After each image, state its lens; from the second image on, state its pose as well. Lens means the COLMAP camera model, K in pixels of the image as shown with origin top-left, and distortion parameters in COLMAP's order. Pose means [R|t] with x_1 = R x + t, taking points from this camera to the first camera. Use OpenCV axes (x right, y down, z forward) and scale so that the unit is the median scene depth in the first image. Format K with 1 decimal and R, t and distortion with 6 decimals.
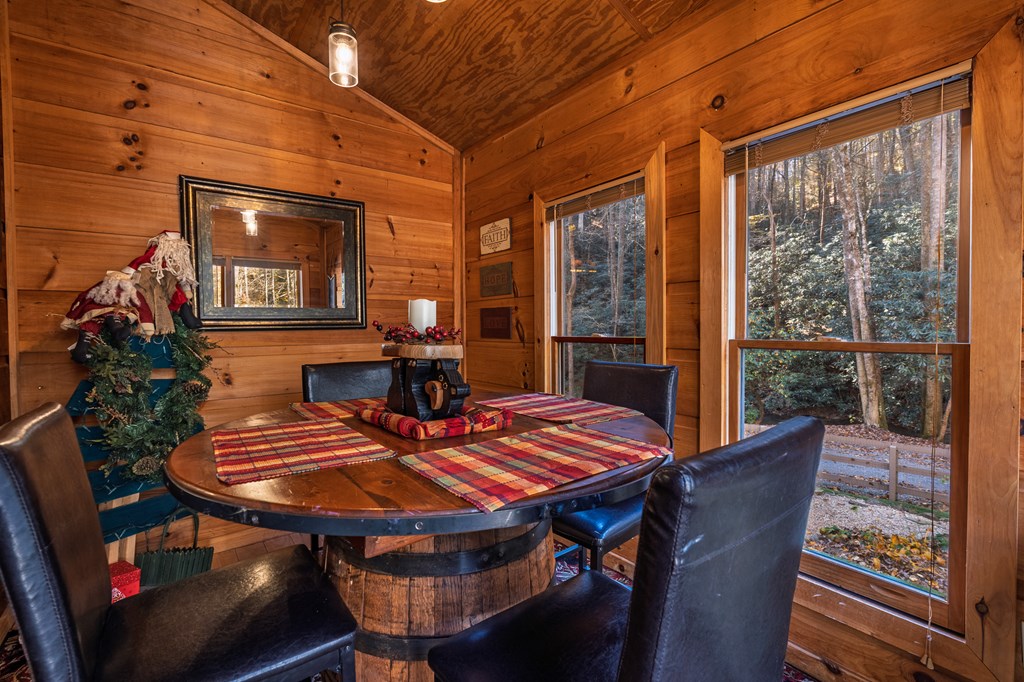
lens RADIAL K [[460.9, 0, 510.1], [0, 460.9, 328.2], [0, 0, 1]] dist [-0.008866, 0.003577]
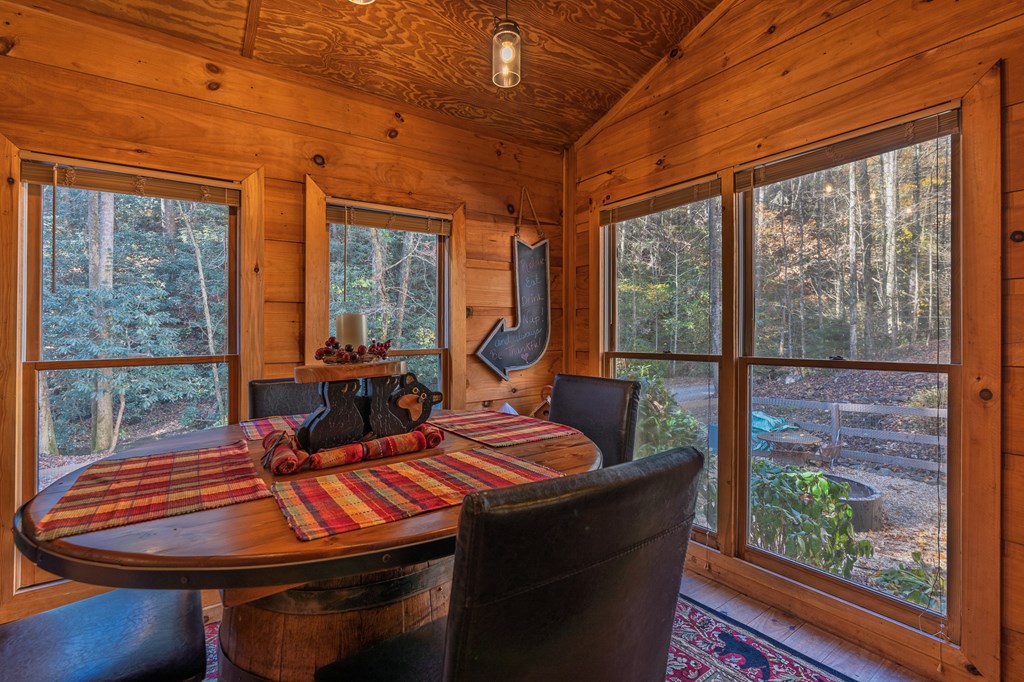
lens RADIAL K [[460.9, 0, 510.1], [0, 460.9, 328.2], [0, 0, 1]] dist [-0.008866, 0.003577]
pose [[0.028834, 0.020632, 0.999371, -0.687323], [0.016133, 0.999647, -0.021103, -0.004775], [-0.999454, 0.016731, 0.028491, 0.414406]]
